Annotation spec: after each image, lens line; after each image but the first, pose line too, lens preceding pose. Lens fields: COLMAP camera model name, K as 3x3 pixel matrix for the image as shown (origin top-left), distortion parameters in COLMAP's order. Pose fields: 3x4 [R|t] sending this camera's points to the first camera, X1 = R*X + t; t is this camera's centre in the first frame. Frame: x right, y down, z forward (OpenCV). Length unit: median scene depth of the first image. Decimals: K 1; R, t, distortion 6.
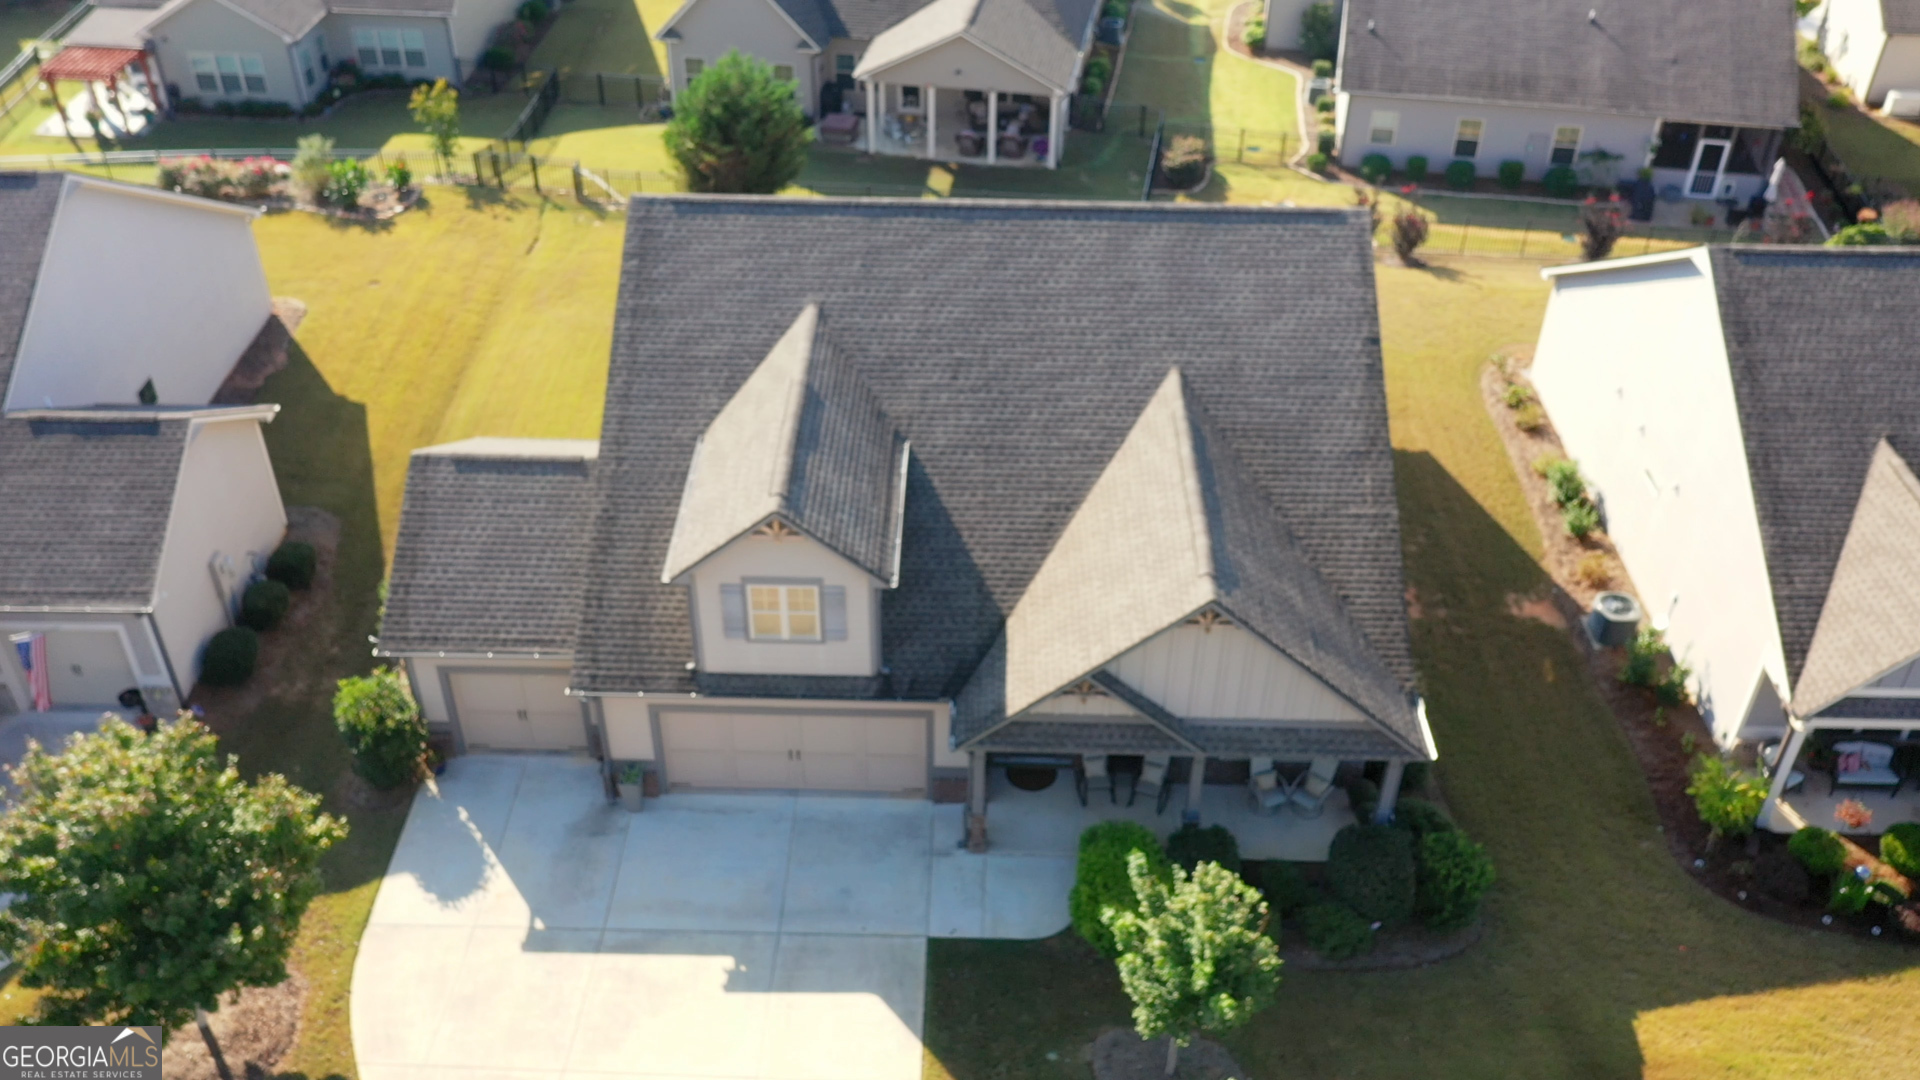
lens RADIAL K [[1606.3, 0, 960.0], [0, 1606.3, 540.0], [0, 0, 1]] dist [0.001335, 0.000561]
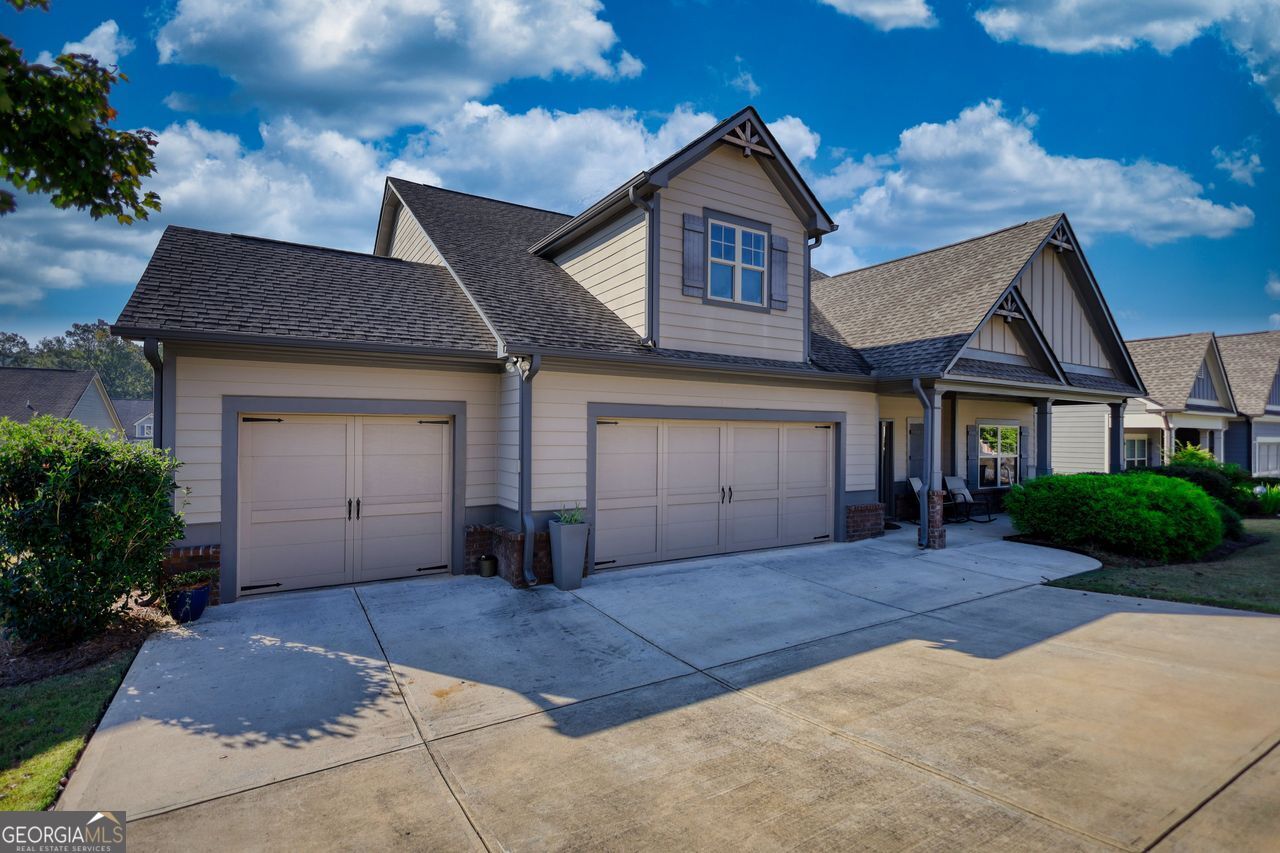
lens RADIAL K [[593.1, 0, 643.6], [0, 593.1, 429.1], [0, 0, 1]] dist [0.003125, 0.000572]
pose [[0.838701, 0.001569, 0.544590, -0.332804], [0.329896, 0.794174, -0.510349, 0.269706], [-0.433300, 0.607688, 0.665557, 0.842975]]
